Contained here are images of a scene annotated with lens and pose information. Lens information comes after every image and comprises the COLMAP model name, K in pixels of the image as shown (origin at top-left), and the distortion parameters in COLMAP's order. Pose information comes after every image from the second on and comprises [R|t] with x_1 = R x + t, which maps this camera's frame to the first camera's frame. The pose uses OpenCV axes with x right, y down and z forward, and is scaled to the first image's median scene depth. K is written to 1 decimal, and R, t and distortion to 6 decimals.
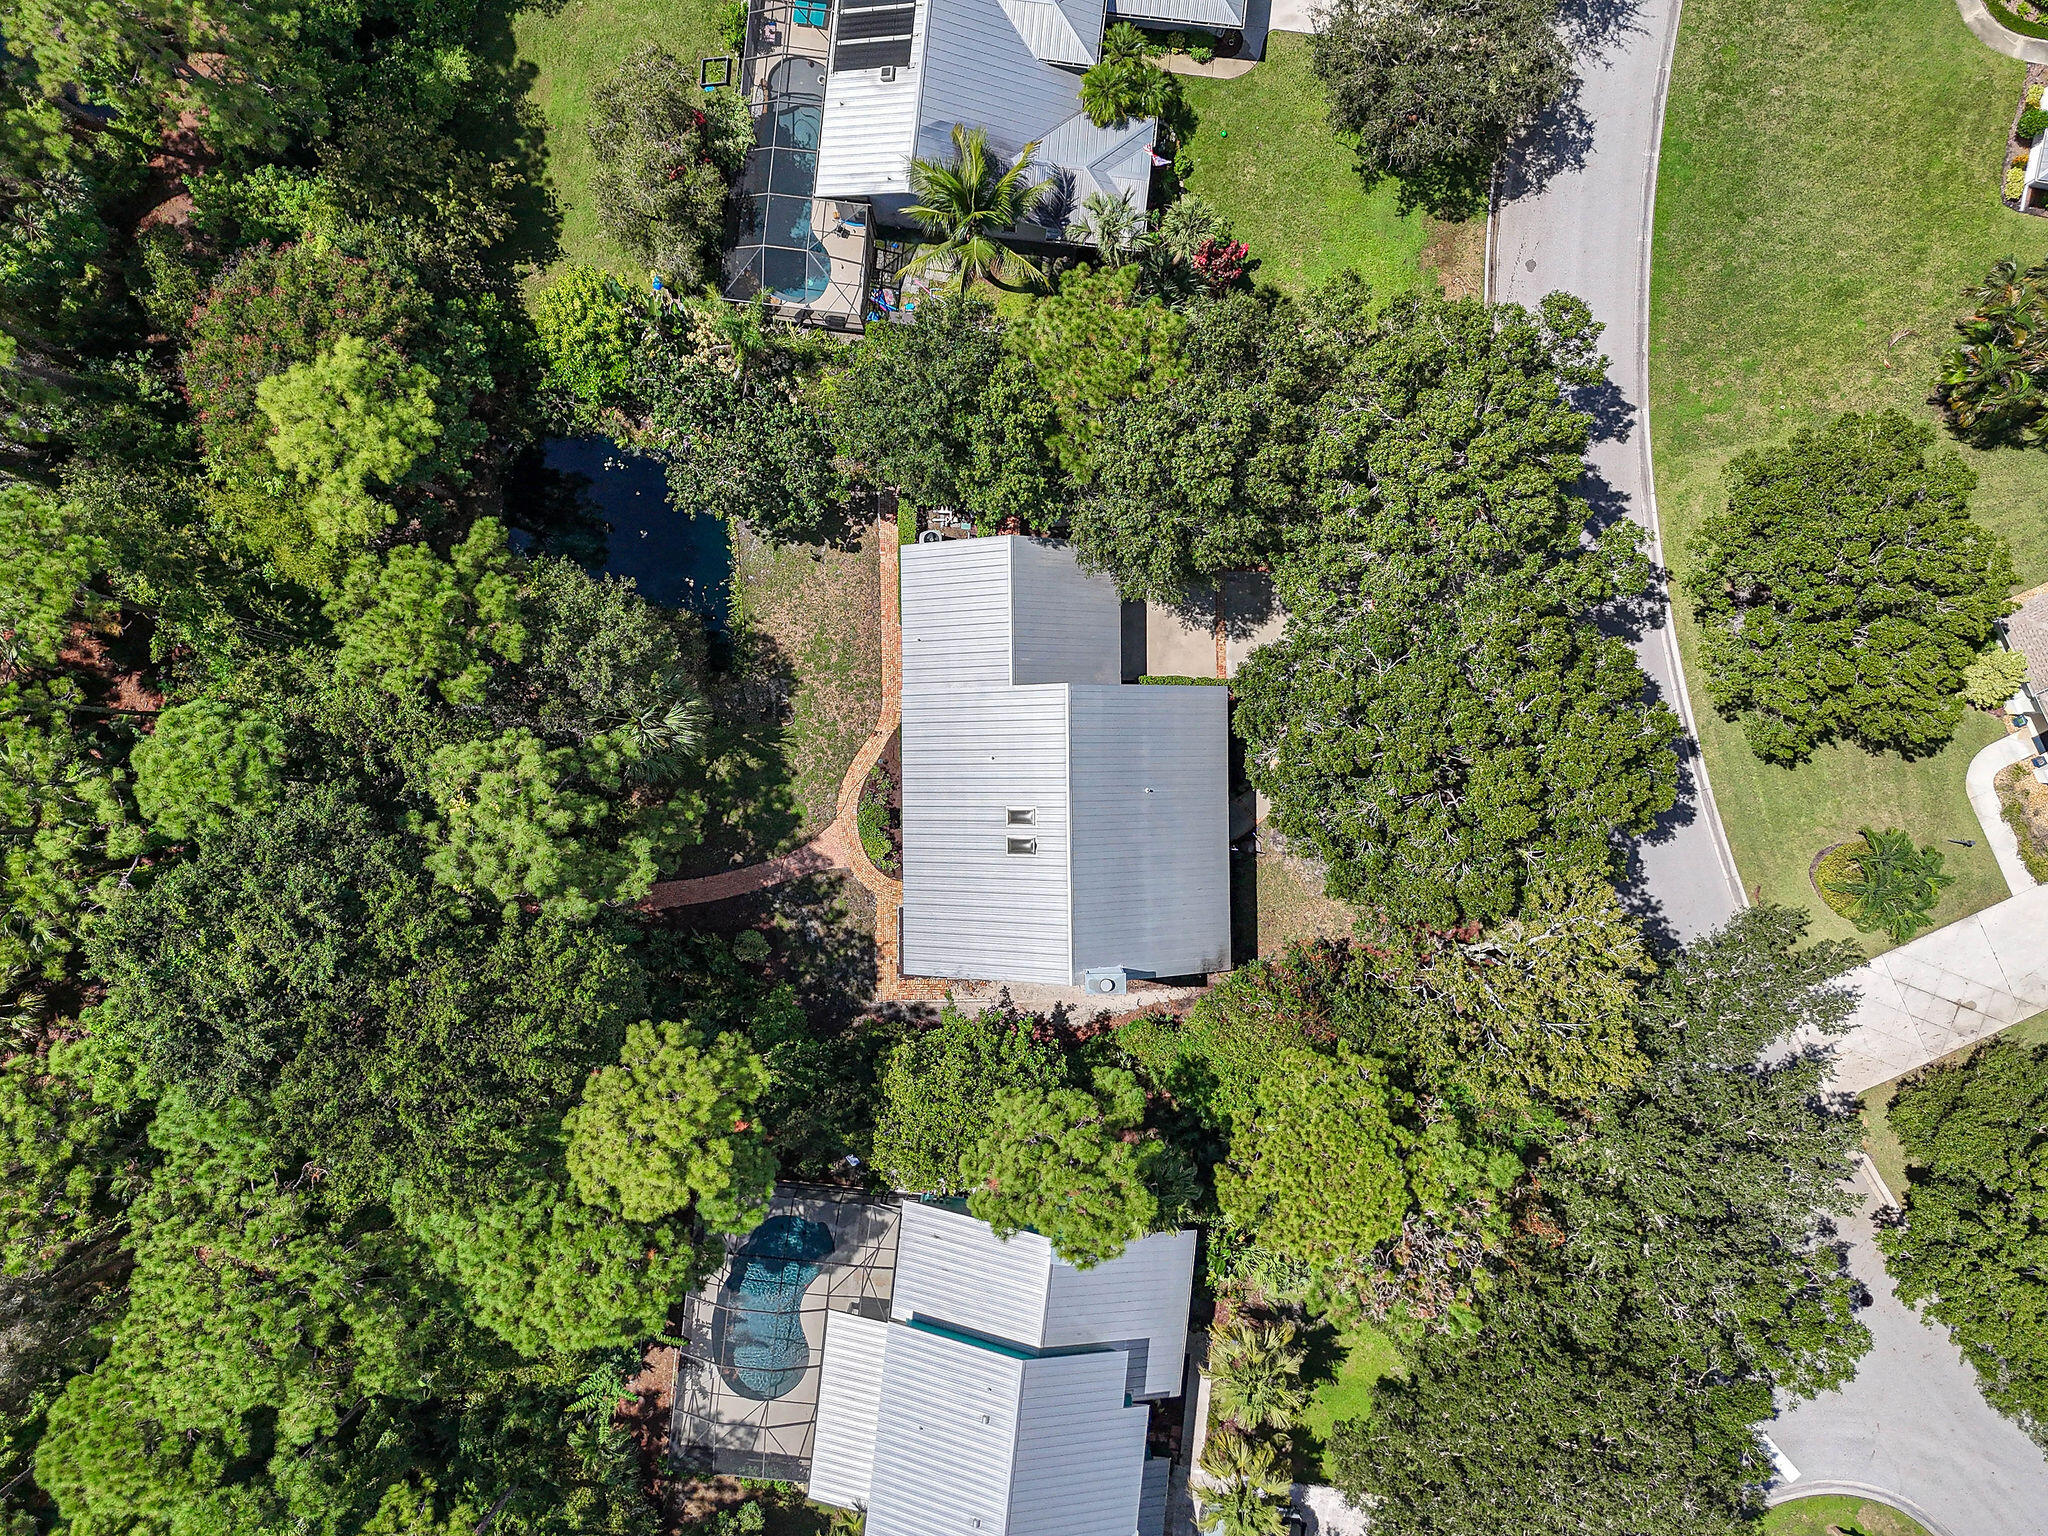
lens RADIAL K [[1517.6, 0, 1042.2], [0, 1517.6, 748.9], [0, 0, 1]] dist [0.064216, -0.046797]
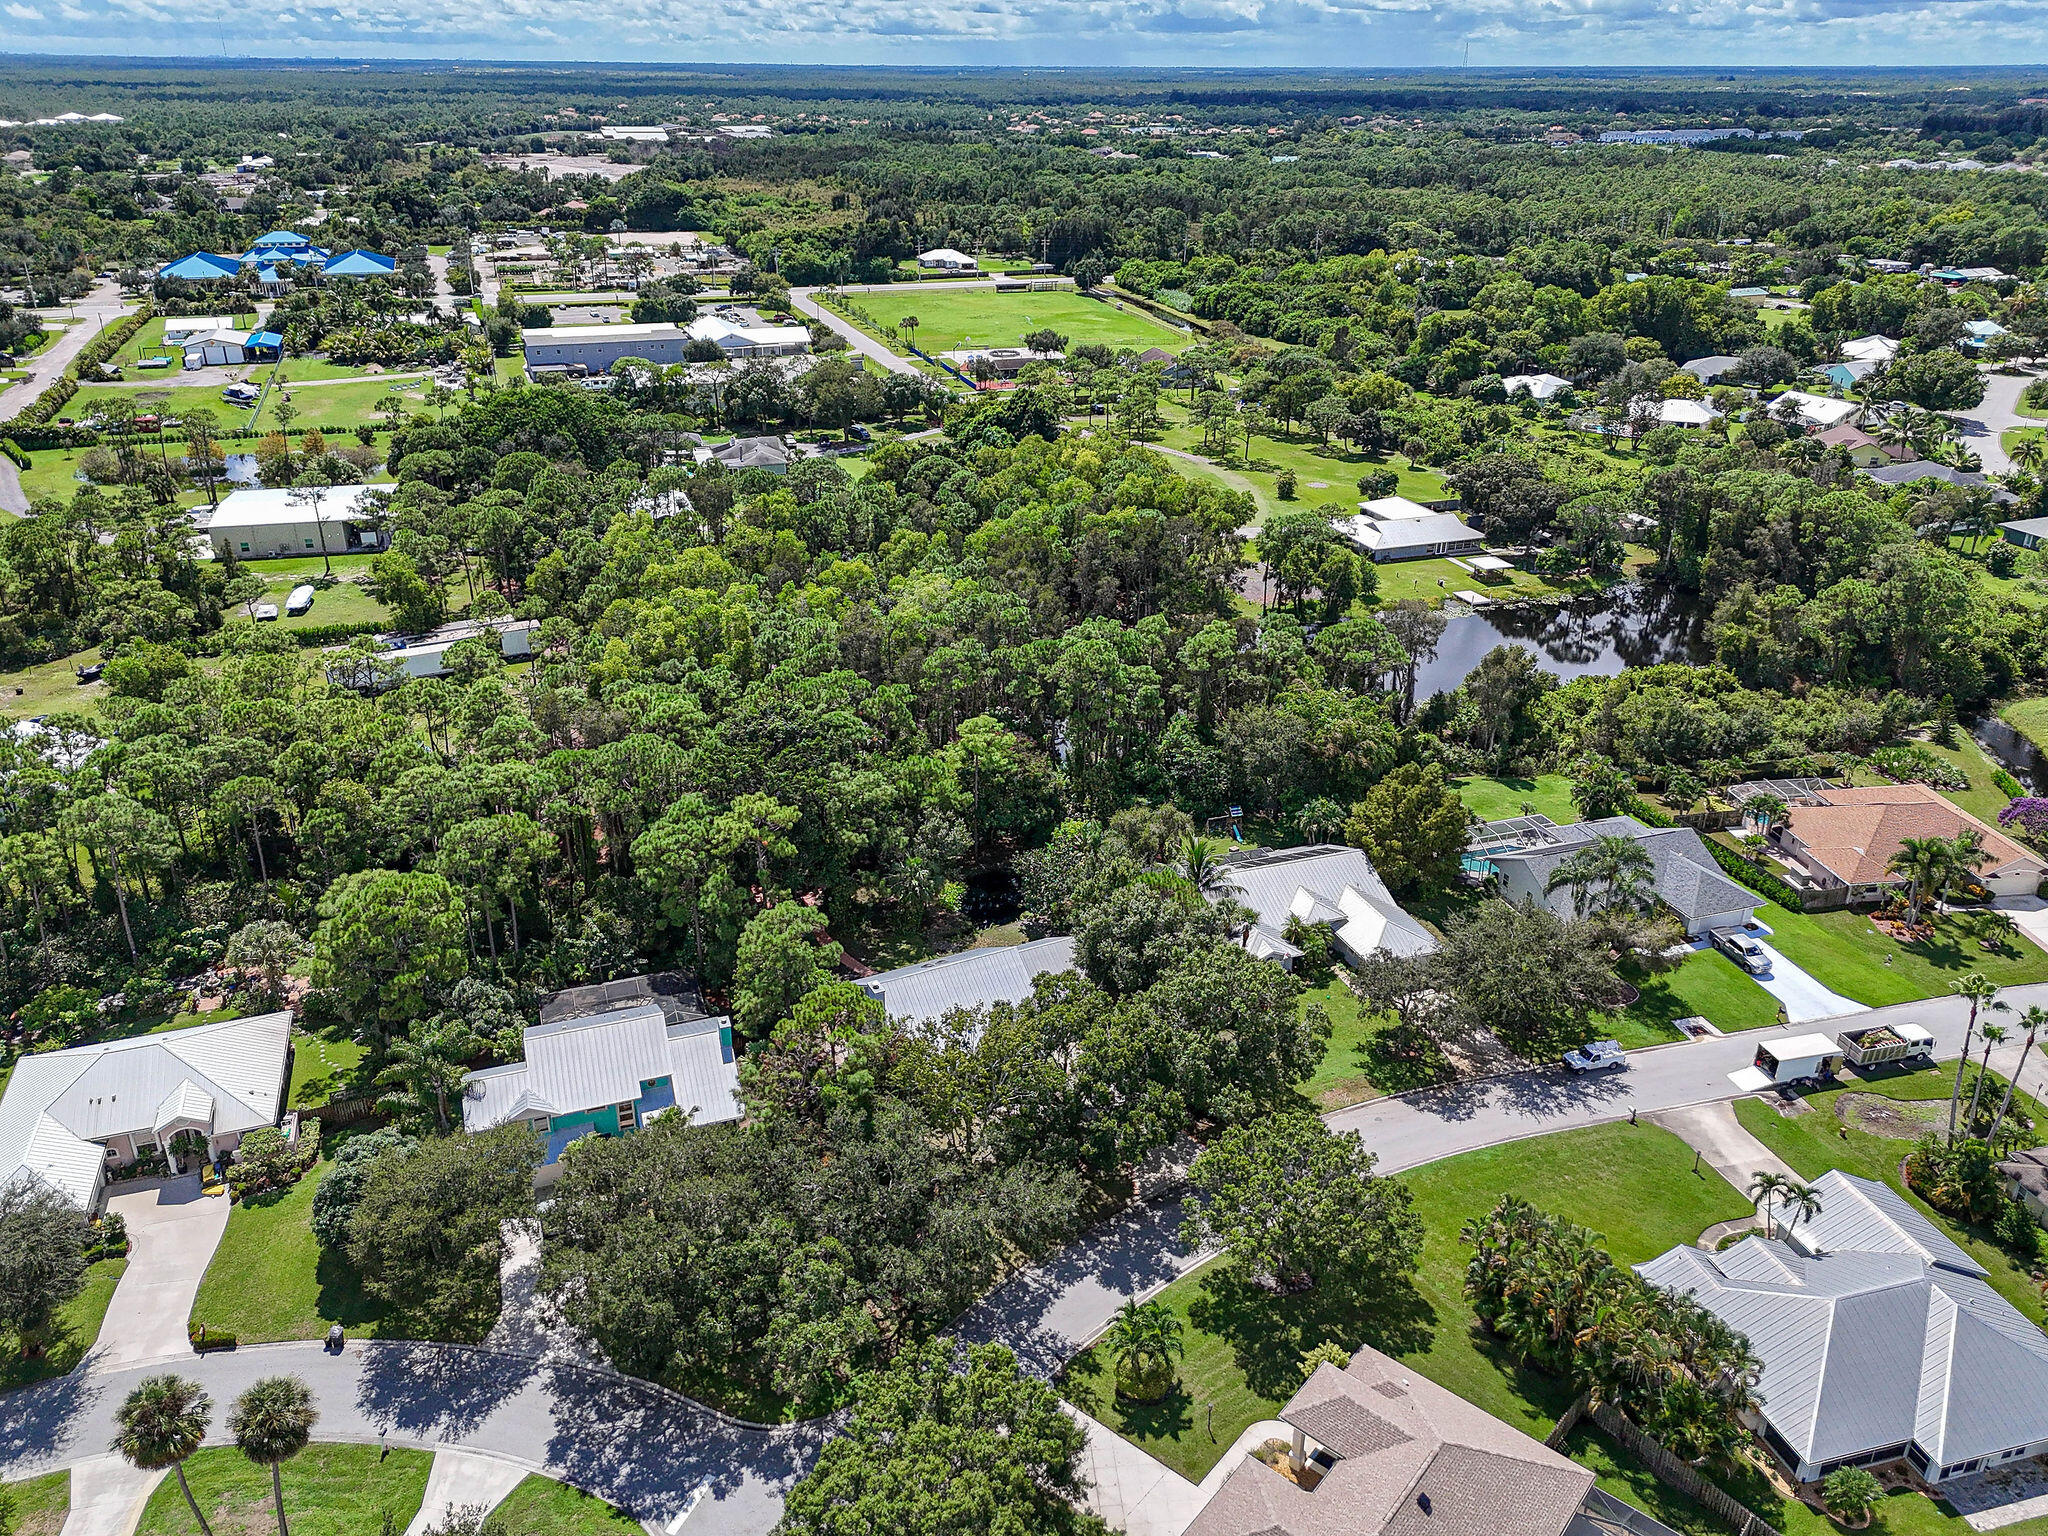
lens RADIAL K [[1517.6, 0, 1035.1], [0, 1517.6, 755.4], [0, 0, 1]] dist [0.064216, -0.046797]
pose [[0.431544, 0.366336, -0.824359, 1.451367], [-0.902092, 0.174635, -0.394631, 0.624415], [-0.000605, 0.913948, 0.405831, -0.004586]]
